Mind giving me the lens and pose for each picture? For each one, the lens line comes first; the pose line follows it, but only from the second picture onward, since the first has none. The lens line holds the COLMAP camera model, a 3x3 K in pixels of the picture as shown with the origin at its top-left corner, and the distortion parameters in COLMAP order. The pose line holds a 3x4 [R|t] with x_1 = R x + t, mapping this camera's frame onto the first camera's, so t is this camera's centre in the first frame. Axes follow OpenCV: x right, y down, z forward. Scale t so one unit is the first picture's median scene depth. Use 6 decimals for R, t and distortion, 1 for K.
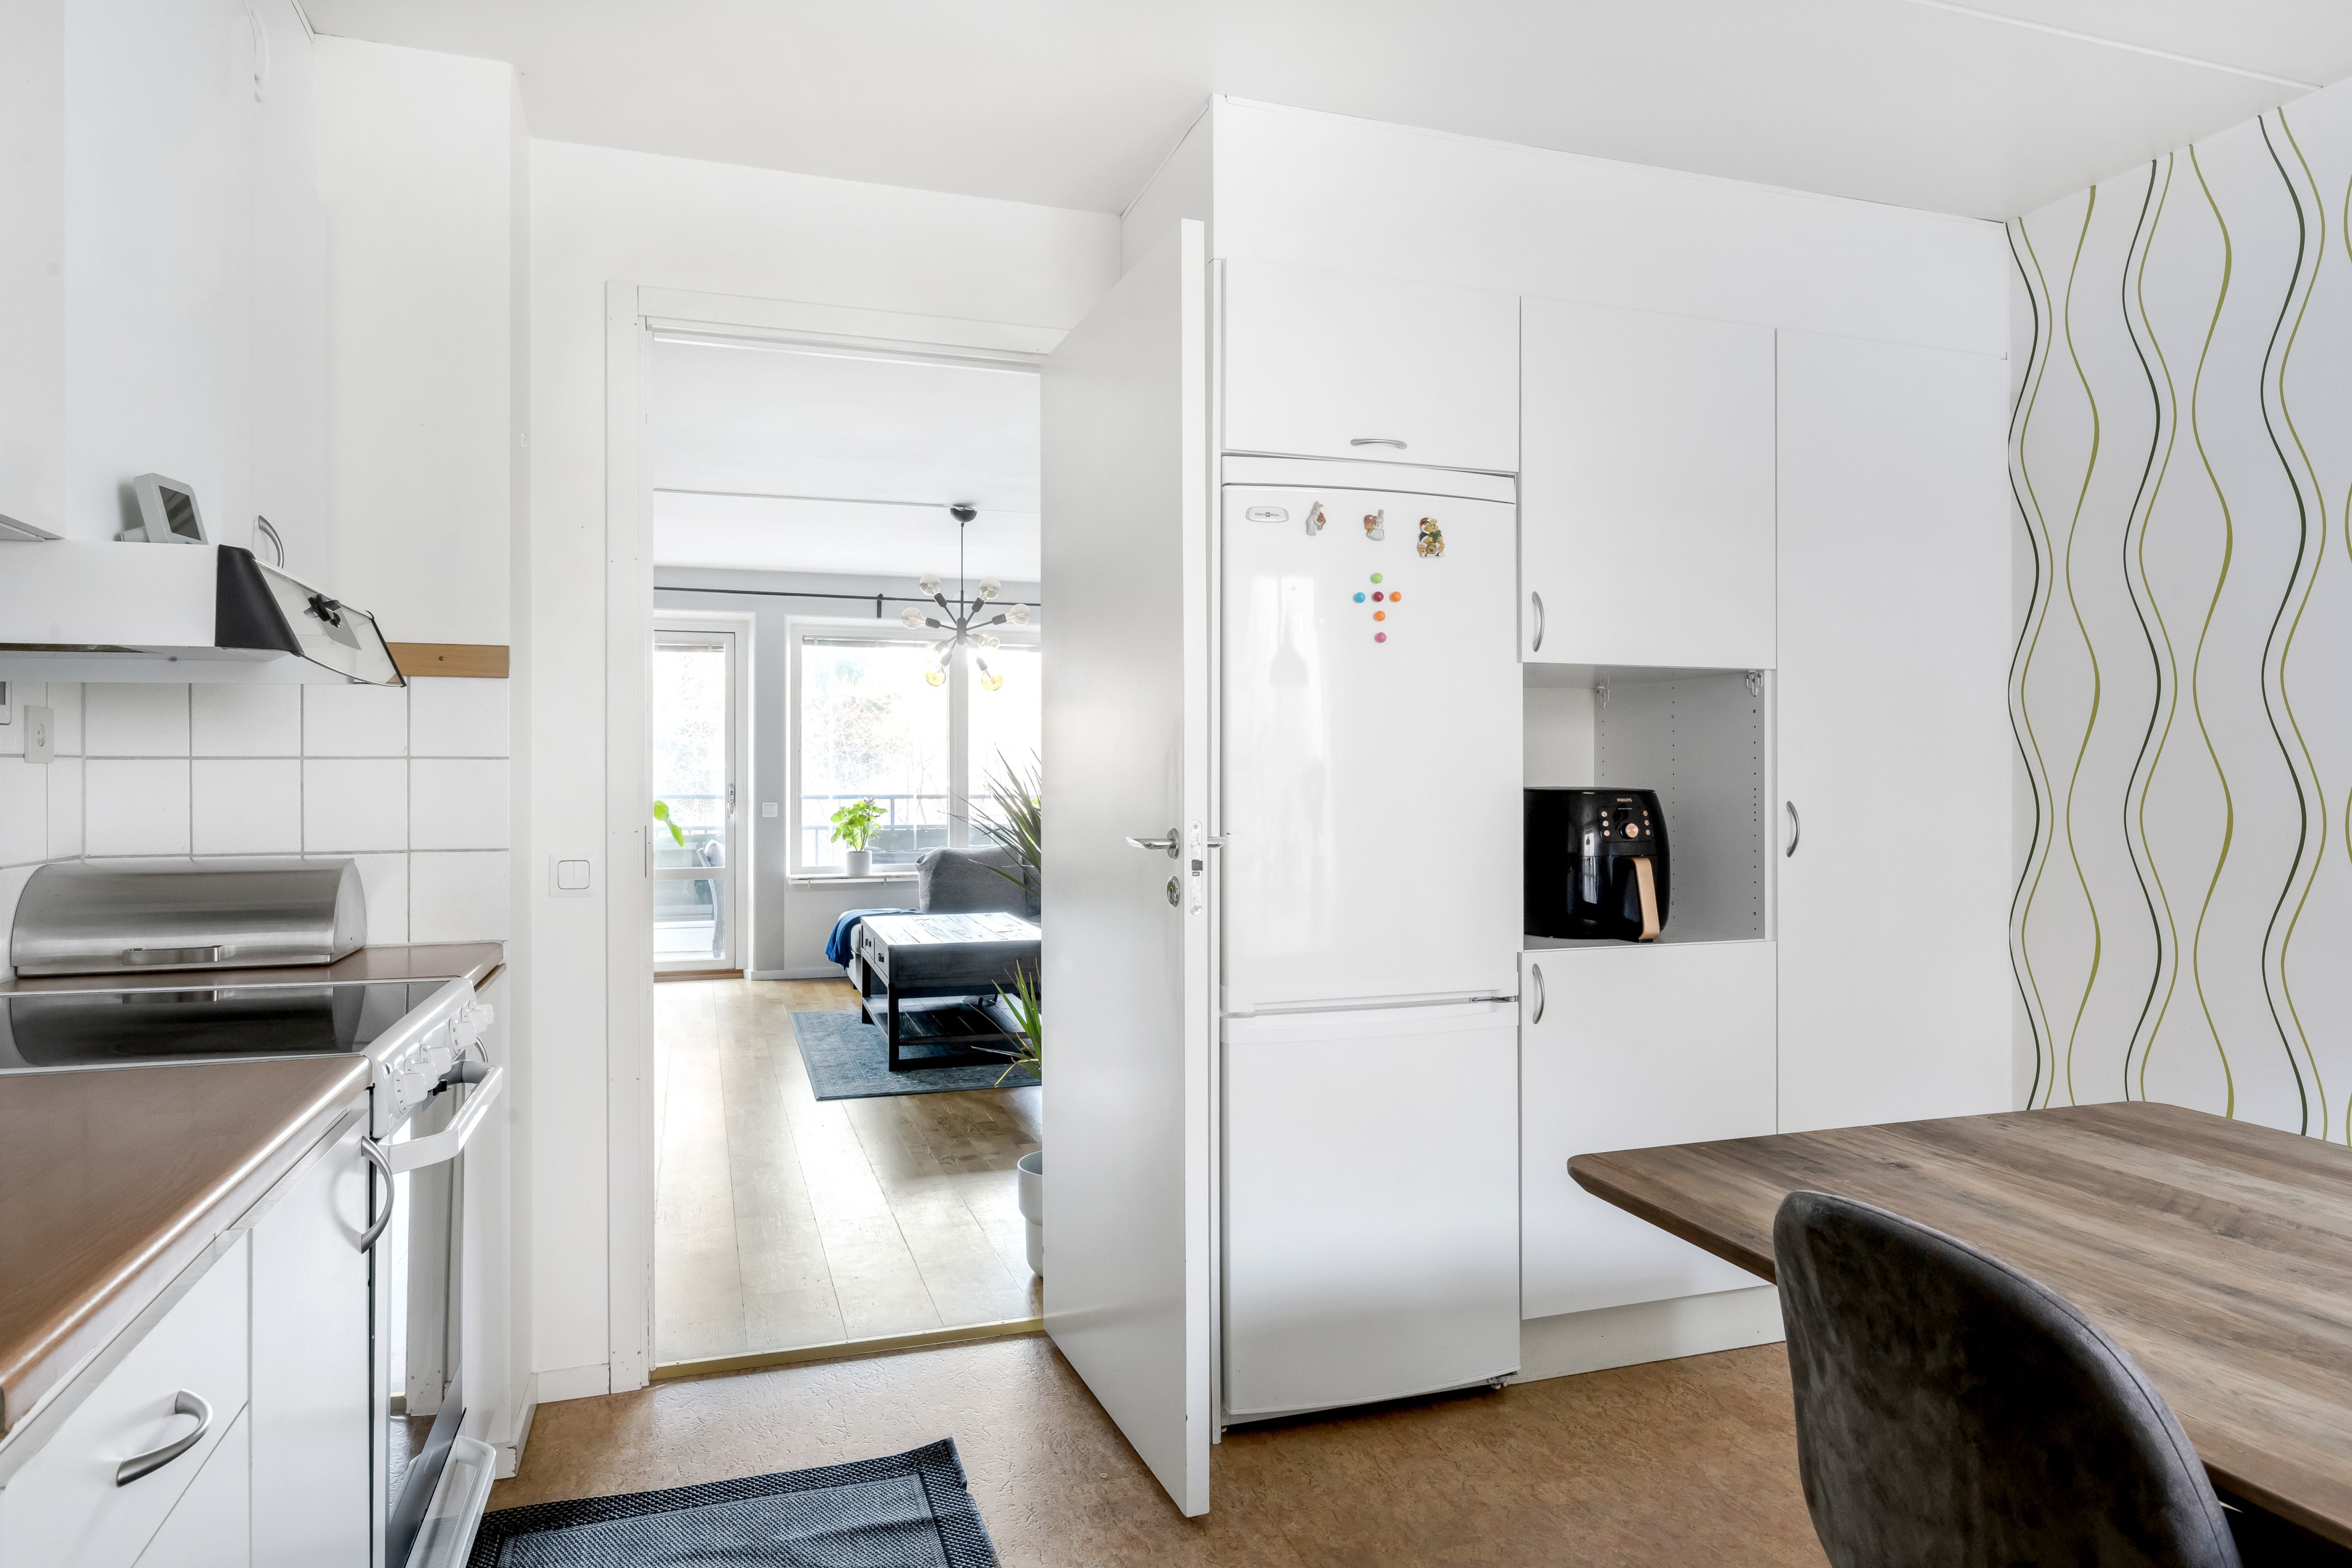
lens RADIAL K [[1436.7, 0, 1178.6], [0, 1436.7, 774.1], [0, 0, 1]] dist [-0.000965, -0.003169]
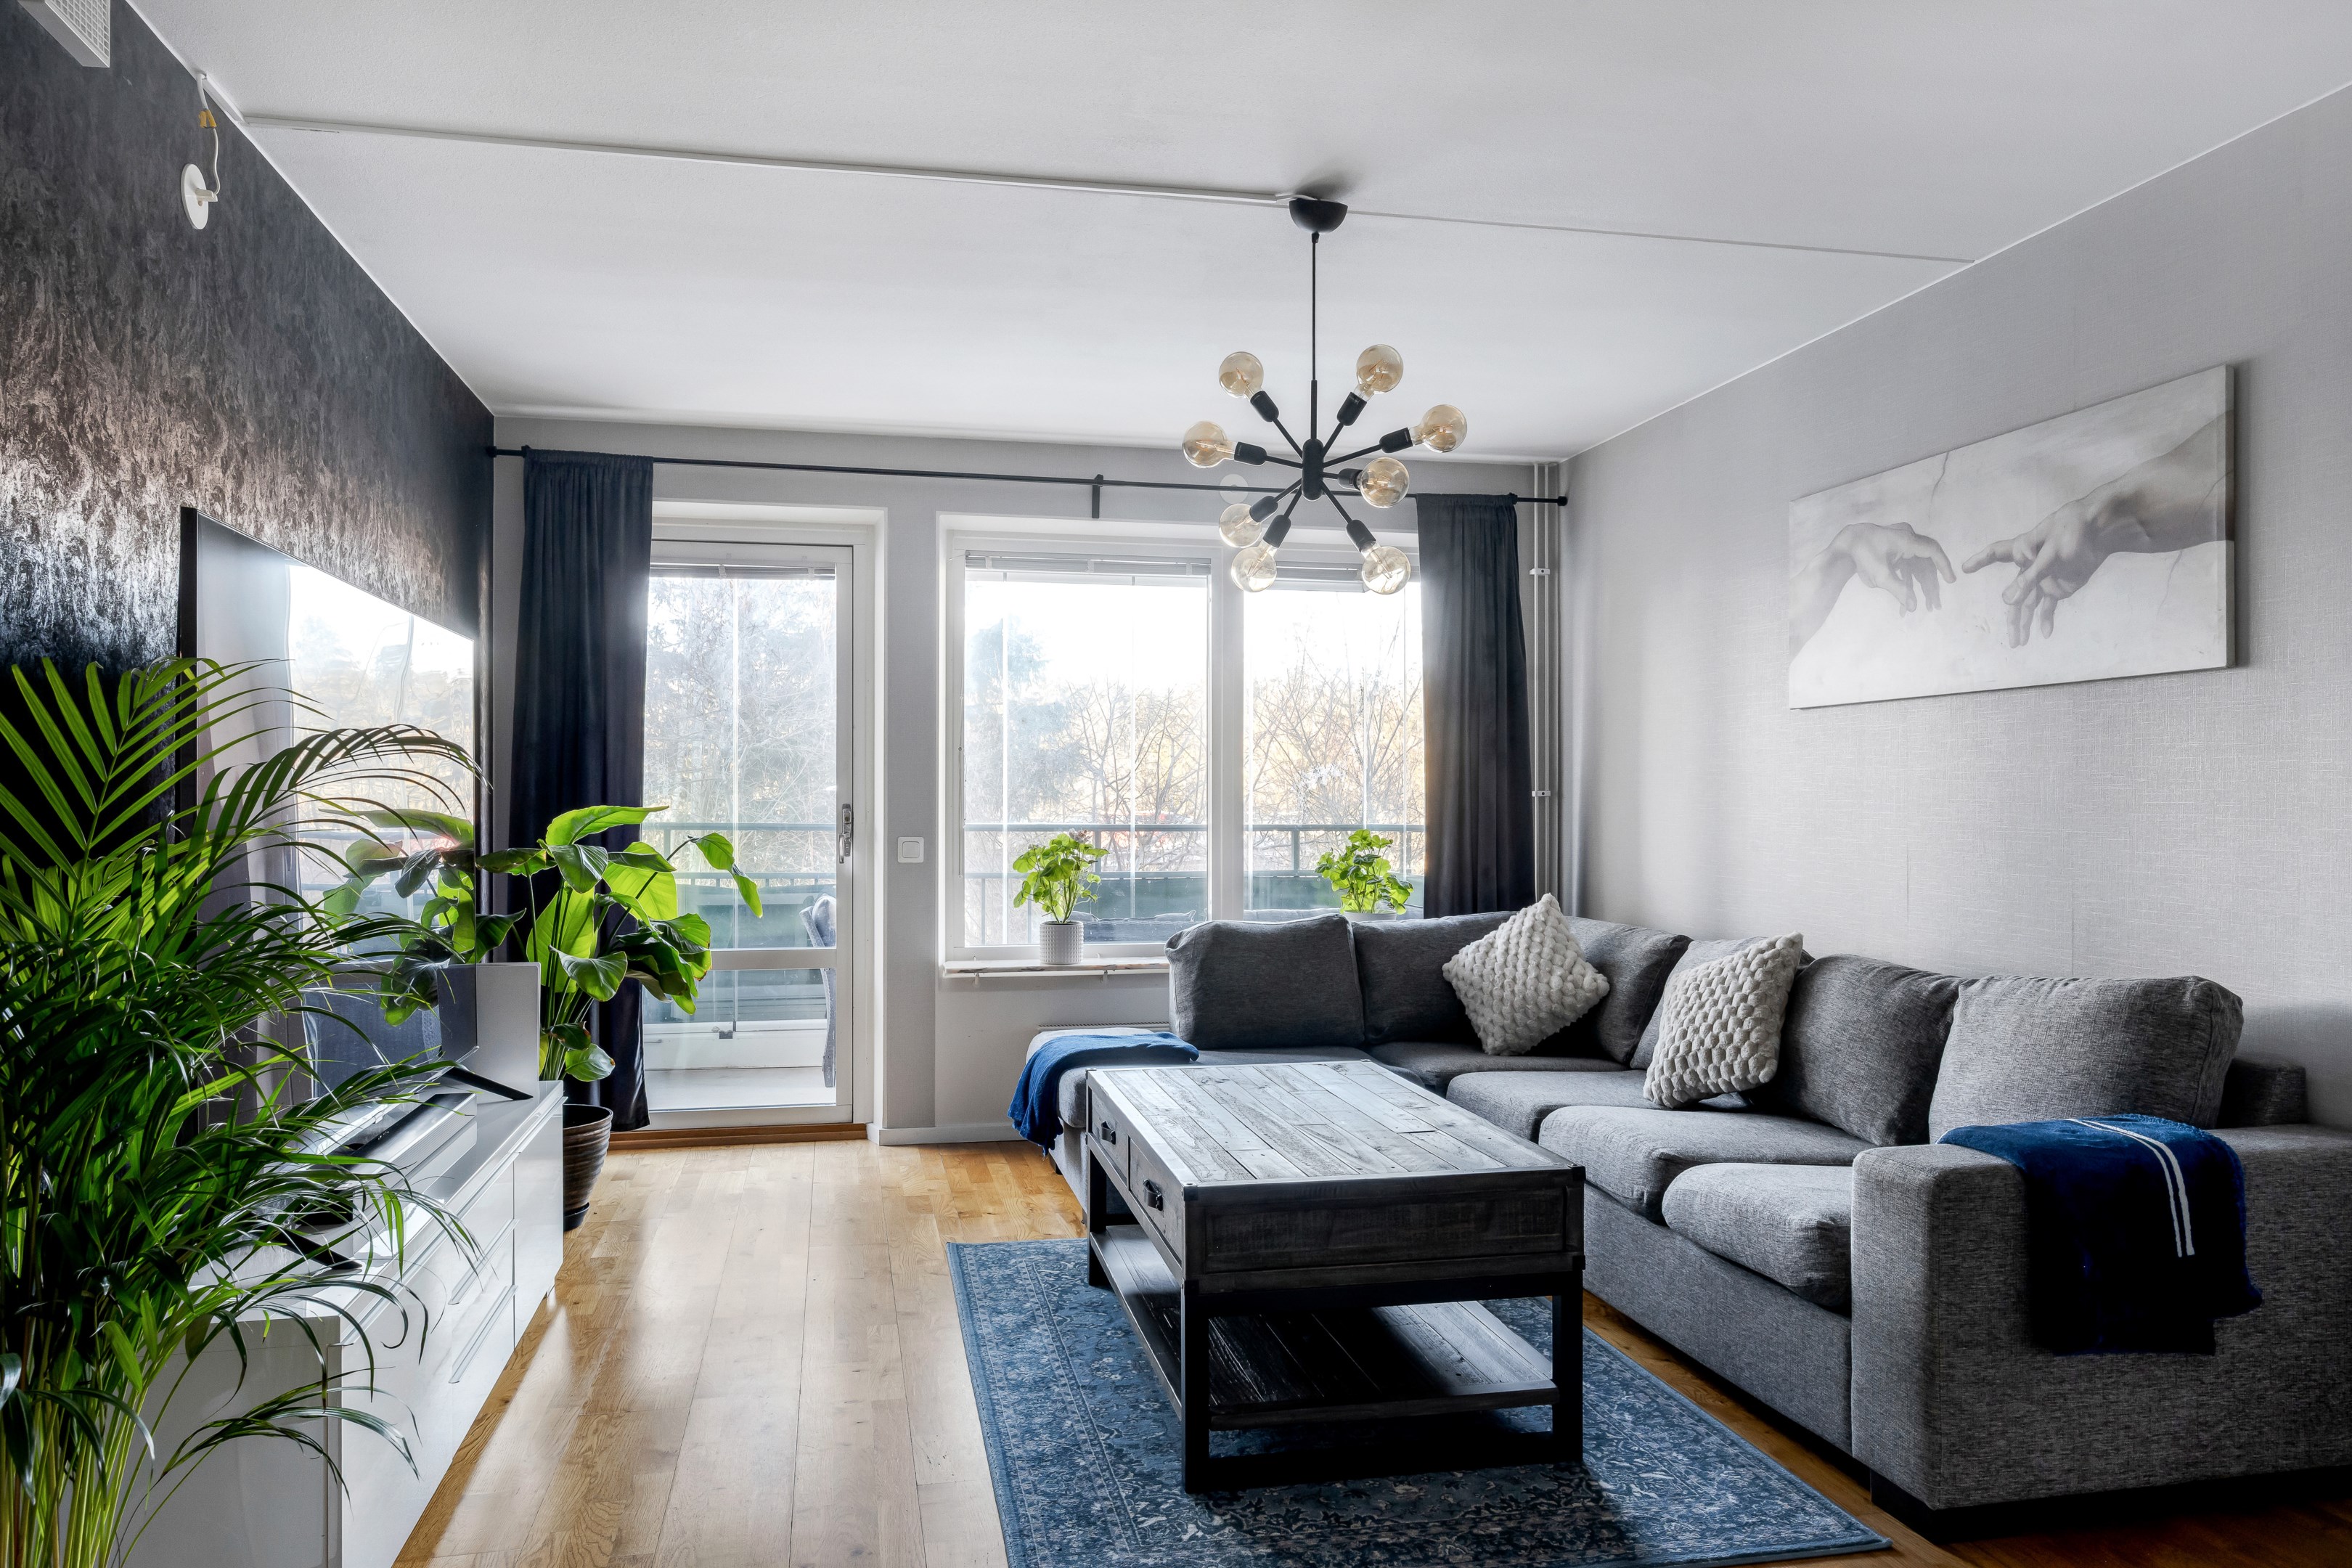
lens RADIAL K [[1594.3, 0, 1174.6], [0, 1594.3, 794.5], [0, 0, 1]] dist [-0.002199, -0.000123]
pose [[0.993240, -0.000424, -0.116081, -0.104574], [-0.000299, 0.999981, -0.006210, 0.006532], [0.116082, 0.006202, 0.993220, 0.375390]]
